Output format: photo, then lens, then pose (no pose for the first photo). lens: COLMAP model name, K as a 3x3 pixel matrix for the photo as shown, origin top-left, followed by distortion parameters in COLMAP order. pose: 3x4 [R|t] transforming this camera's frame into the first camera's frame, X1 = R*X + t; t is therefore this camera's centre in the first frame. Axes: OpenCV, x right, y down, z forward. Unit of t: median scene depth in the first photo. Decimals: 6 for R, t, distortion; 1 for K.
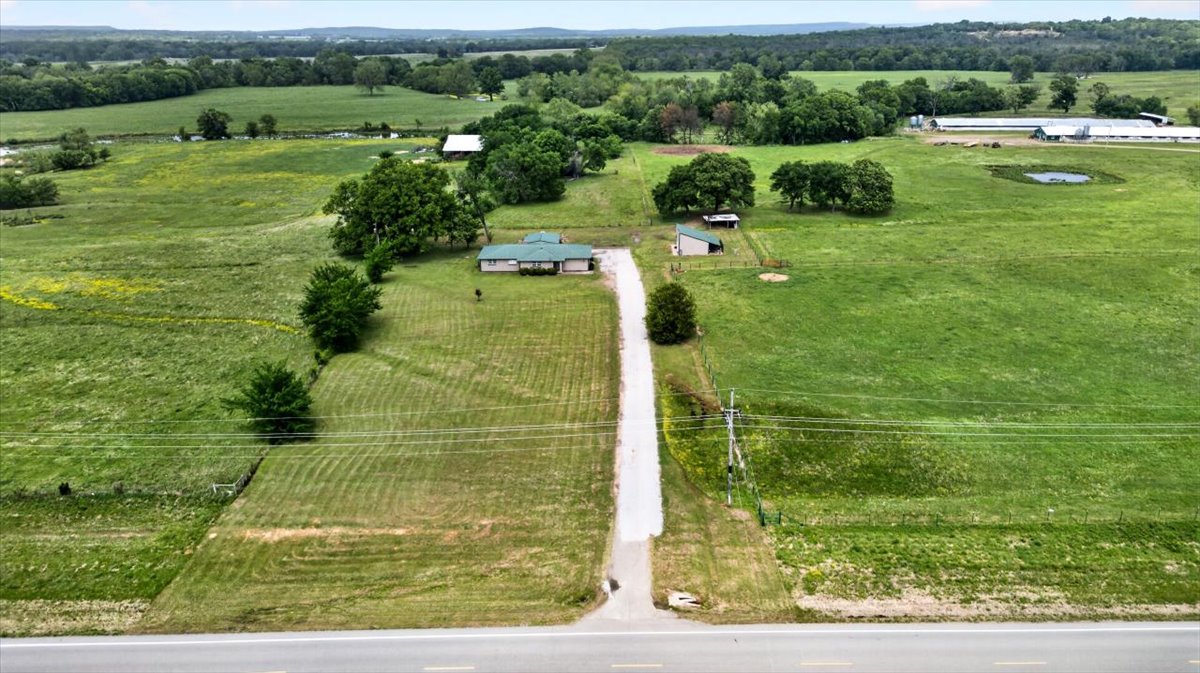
lens RADIAL K [[854.5, 0, 600.0], [0, 854.5, 336.5], [0, 0, 1]] dist [0.088555, -0.078479]
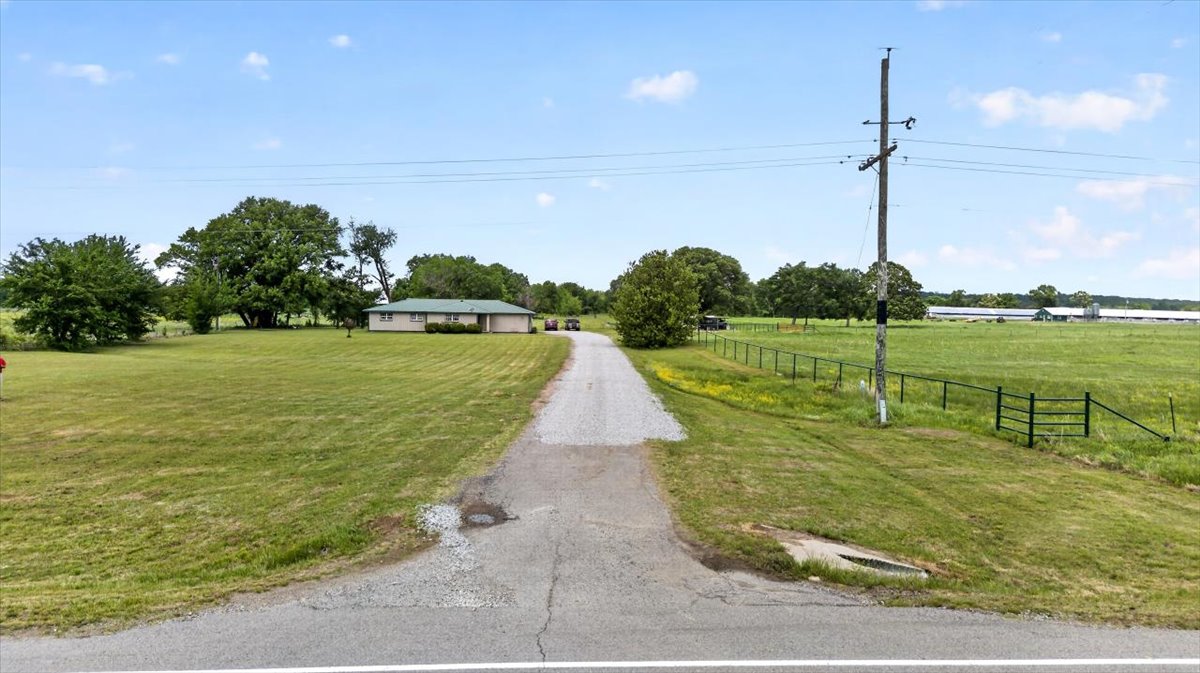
lens RADIAL K [[854.5, 0, 600.0], [0, 854.5, 336.5], [0, 0, 1]] dist [0.088555, -0.078479]
pose [[0.999024, 0.014528, 0.041702, 0.014953], [-0.001107, 0.952280, -0.305225, 0.136674], [-0.044146, 0.304881, 0.951367, 0.353544]]
